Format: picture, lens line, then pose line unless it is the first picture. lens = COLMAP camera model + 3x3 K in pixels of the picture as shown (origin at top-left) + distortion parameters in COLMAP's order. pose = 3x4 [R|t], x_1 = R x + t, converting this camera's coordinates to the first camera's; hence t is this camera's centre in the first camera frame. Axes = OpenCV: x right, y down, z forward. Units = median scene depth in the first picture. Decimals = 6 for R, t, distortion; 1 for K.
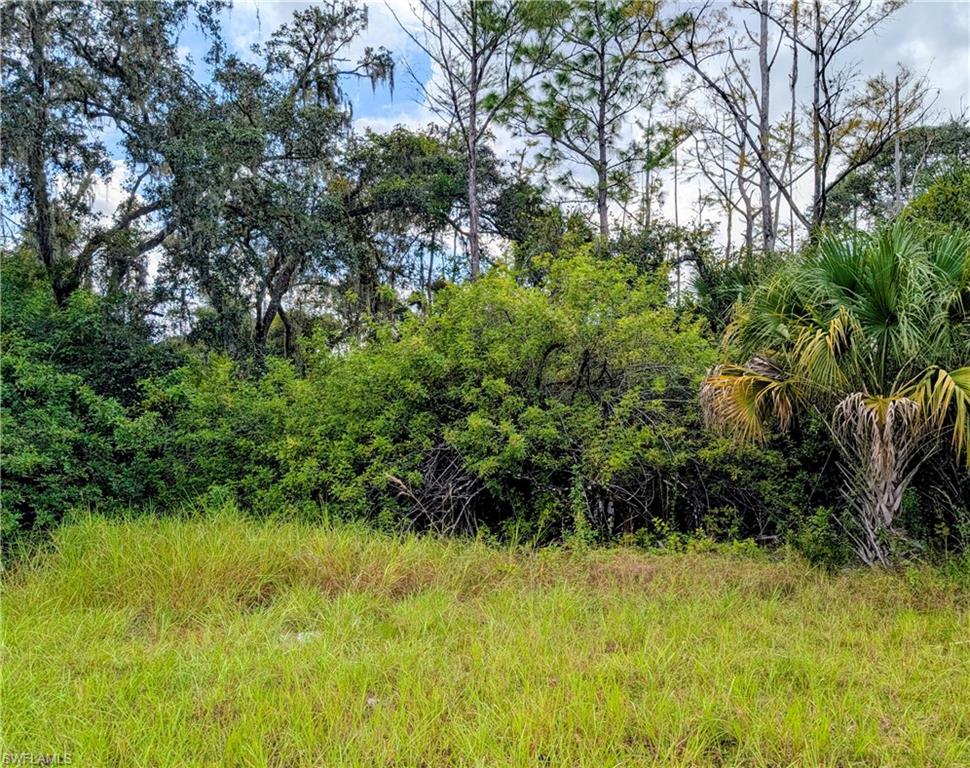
lens RADIAL K [[773.7, 0, 545.8], [0, 773.7, 409.4], [0, 0, 1]] dist [0.013989, -0.015021]
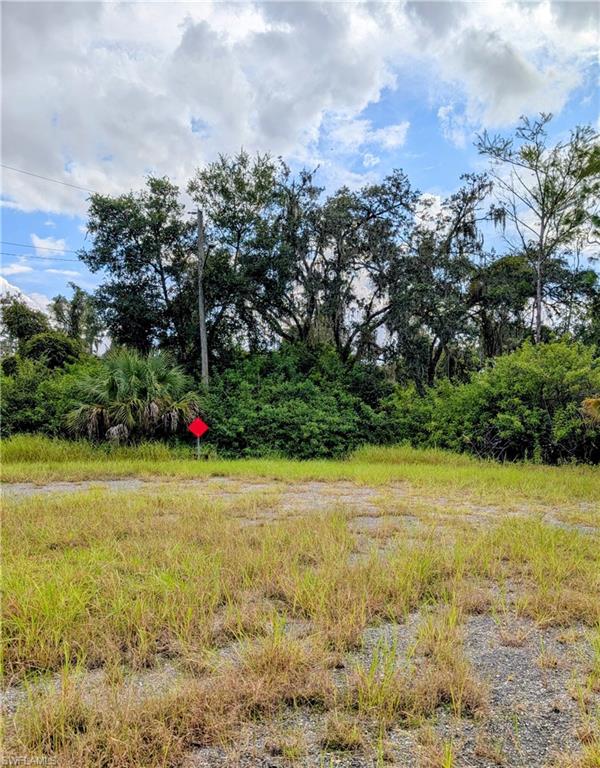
lens RADIAL K [[867.6, 0, 299.5], [0, 867.6, 449.7], [0, 0, 1]] dist [0.005596, 0.008127]
pose [[0.855854, 0.031125, -0.516280, 0.597048], [-0.007227, 0.998810, 0.048234, -0.004517], [0.517167, -0.037550, 0.855061, -1.288481]]
